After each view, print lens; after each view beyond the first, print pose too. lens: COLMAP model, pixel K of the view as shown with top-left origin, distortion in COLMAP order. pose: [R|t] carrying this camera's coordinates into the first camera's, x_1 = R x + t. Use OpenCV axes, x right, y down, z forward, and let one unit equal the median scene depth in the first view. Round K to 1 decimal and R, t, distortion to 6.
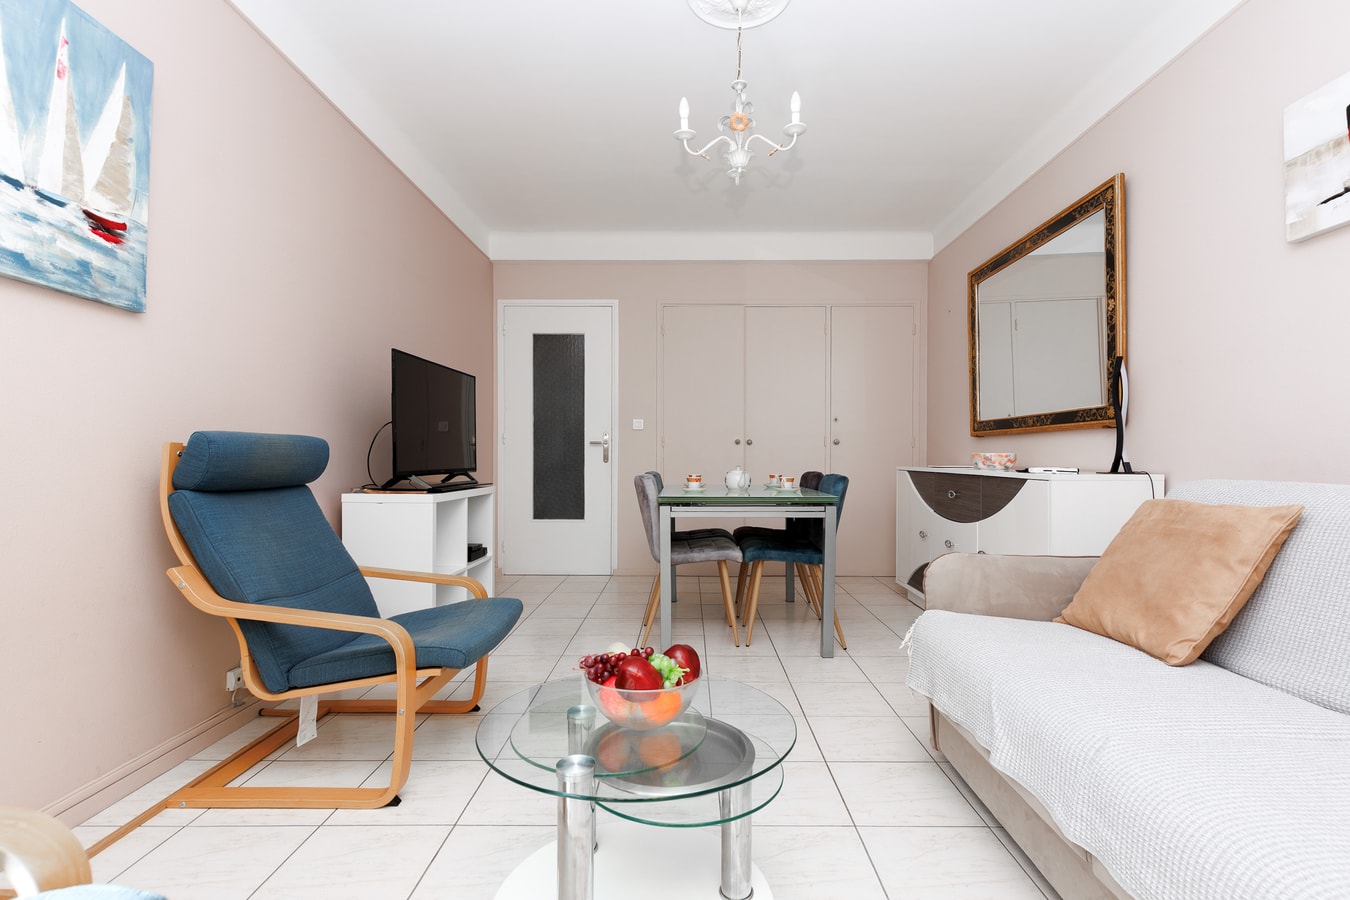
lens RADIAL K [[647.2, 0, 682.6], [0, 647.2, 454.9], [0, 0, 1]] dist [0.009511, -0.001203]
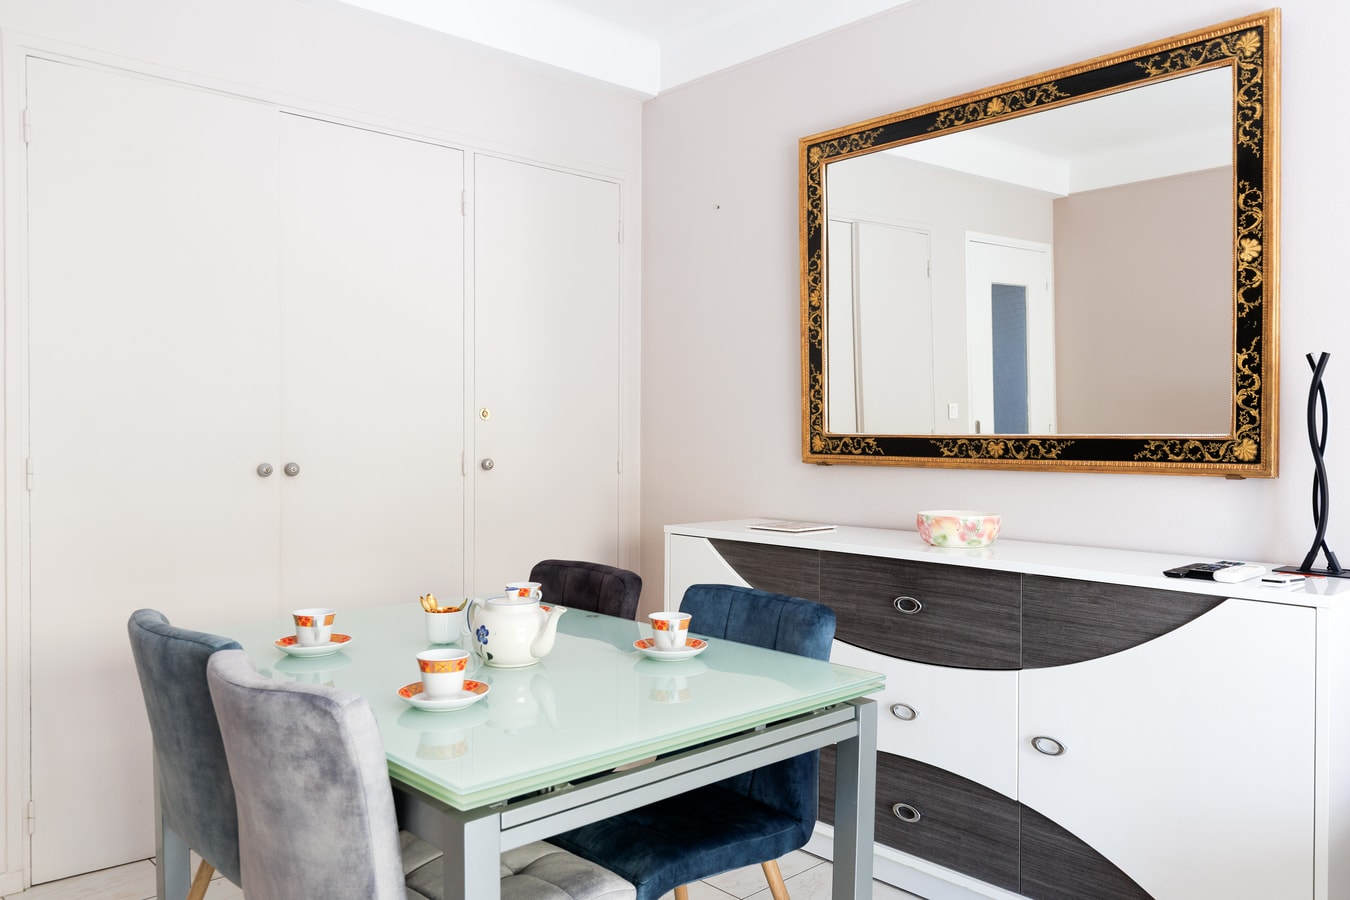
lens RADIAL K [[1033.2, 0, 680.5], [0, 1033.2, 443.5], [0, 0, 1]] dist [-0.001355, 0.003004]
pose [[0.719991, -0.007622, 0.693941, -0.274865], [-0.006072, 0.999832, 0.017282, -0.083284], [-0.693956, -0.016657, 0.719824, 0.709422]]
